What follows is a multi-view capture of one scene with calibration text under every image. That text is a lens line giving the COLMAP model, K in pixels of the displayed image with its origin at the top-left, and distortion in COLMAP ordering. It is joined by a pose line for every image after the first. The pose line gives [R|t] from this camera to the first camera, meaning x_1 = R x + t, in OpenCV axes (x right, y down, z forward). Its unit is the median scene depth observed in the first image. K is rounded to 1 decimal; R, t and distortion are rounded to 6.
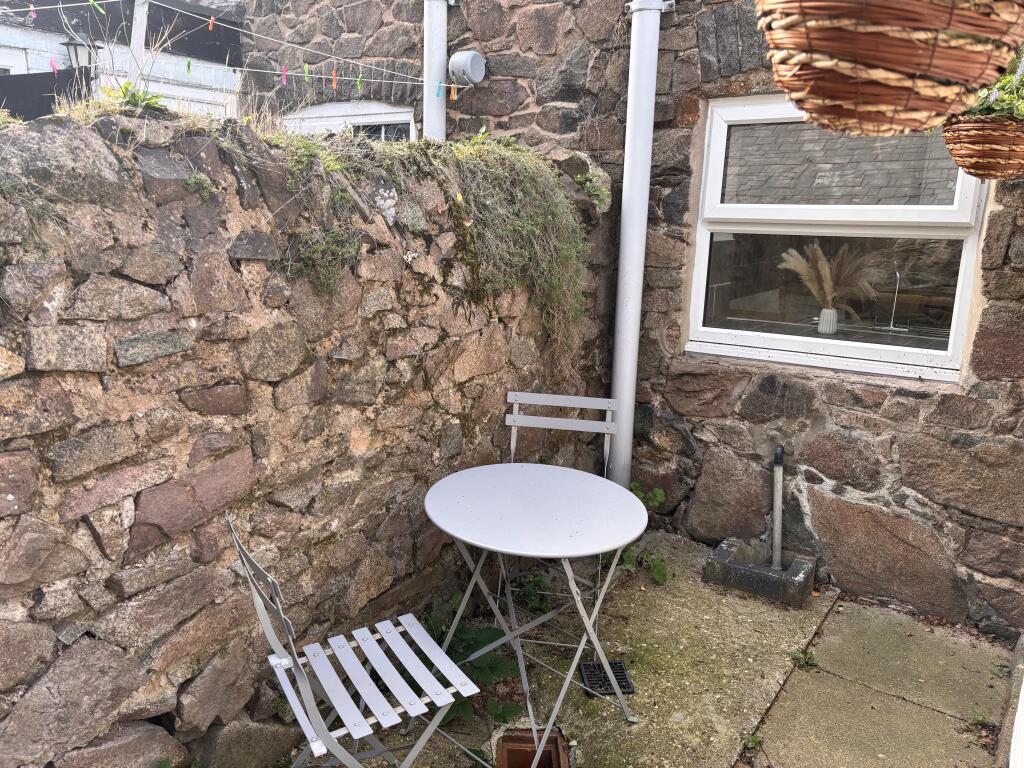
lens RADIAL K [[771.4, 0, 516.5], [0, 771.4, 388.0], [0, 0, 1]] dist [0.092387, -0.007707]
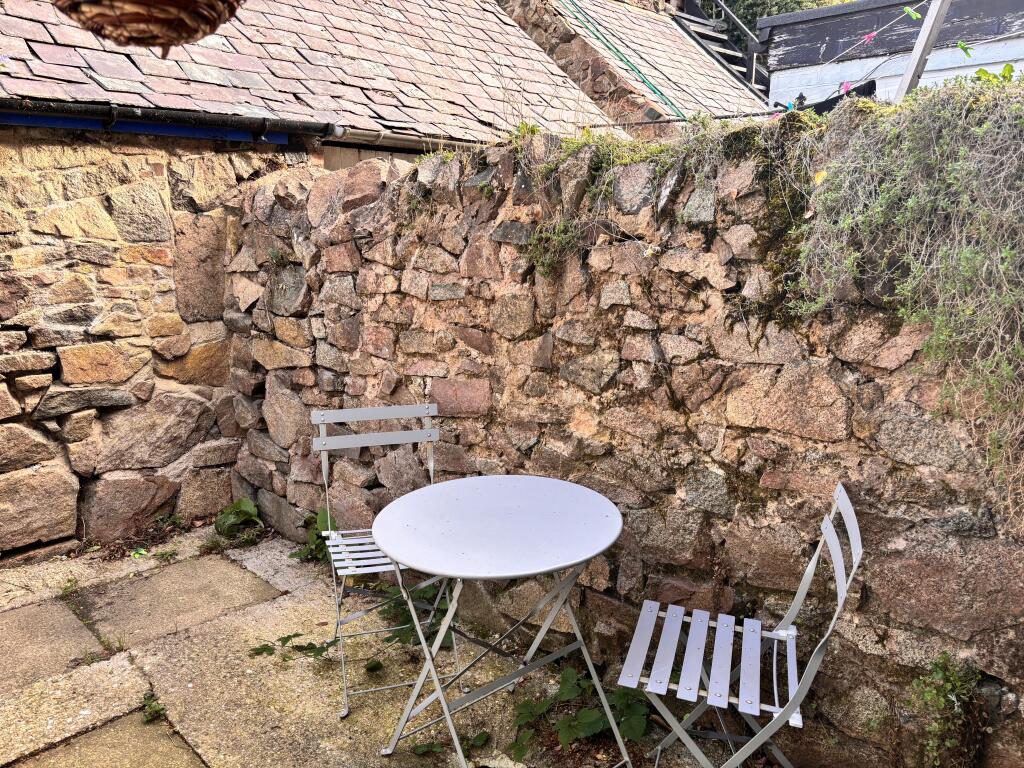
lens RADIAL K [[771.4, 0, 514.5], [0, 771.4, 387.3], [0, 0, 1]] dist [0.092387, -0.007707]
pose [[-0.181445, 0.182323, -0.966352, 0.780781], [-0.229786, 0.947600, 0.221930, -0.181542], [0.956178, 0.262323, -0.130042, 1.001872]]
